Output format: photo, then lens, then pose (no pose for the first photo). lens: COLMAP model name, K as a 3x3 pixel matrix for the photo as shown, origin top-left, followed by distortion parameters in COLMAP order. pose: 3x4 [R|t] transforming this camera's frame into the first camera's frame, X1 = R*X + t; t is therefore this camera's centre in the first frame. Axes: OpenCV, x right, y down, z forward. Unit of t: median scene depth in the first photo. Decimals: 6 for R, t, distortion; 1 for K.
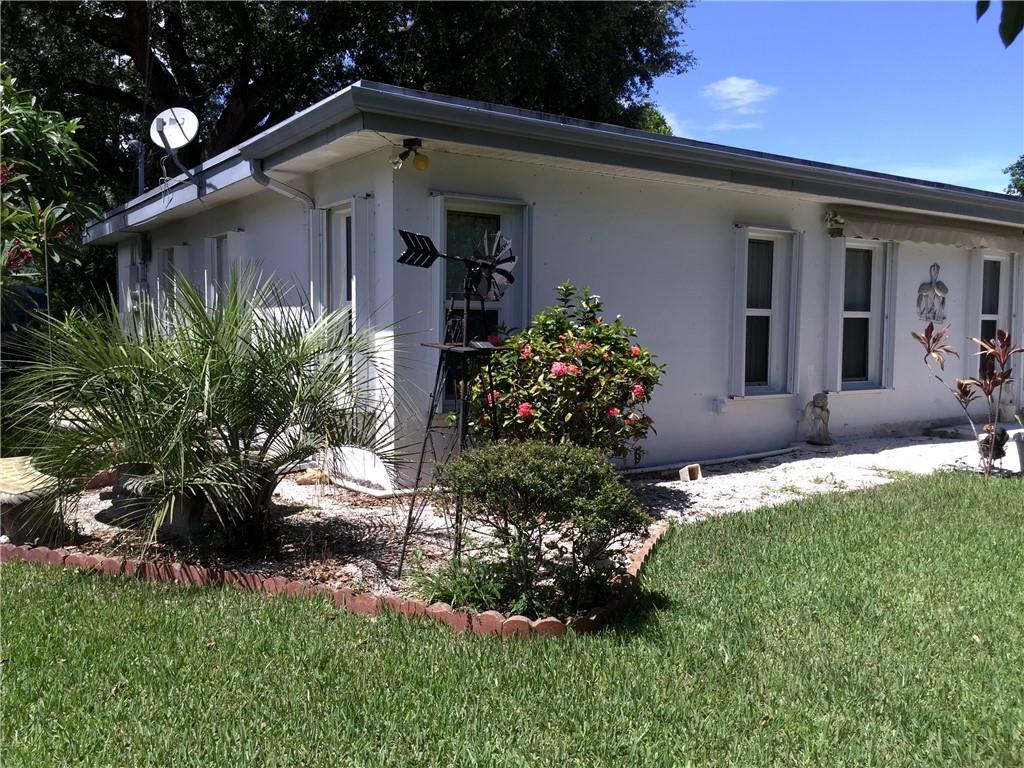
lens RADIAL K [[878.1, 0, 511.4], [0, 878.1, 379.5], [0, 0, 1]] dist [0.078101, -0.100501]
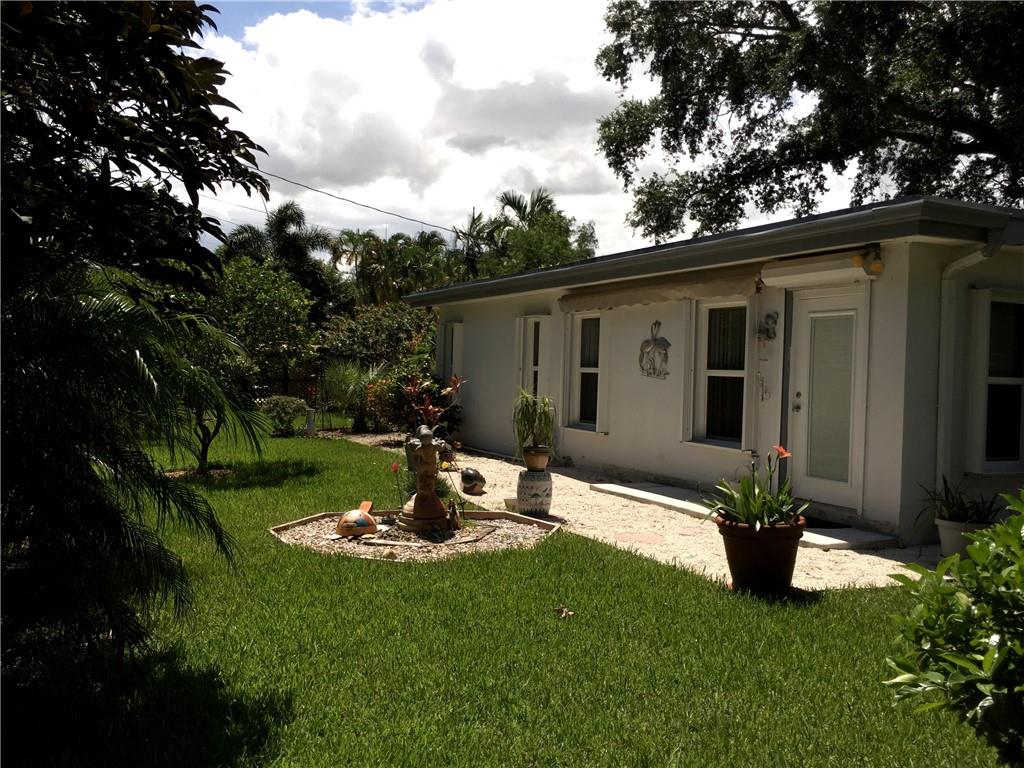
lens RADIAL K [[878.1, 0, 511.4], [0, 878.1, 379.5], [0, 0, 1]] dist [0.078101, -0.100501]
pose [[-0.158361, -0.013237, -0.987293, 2.222353], [-0.105329, 0.994431, 0.003562, -0.071797], [0.981747, 0.104555, -0.158873, 1.480613]]
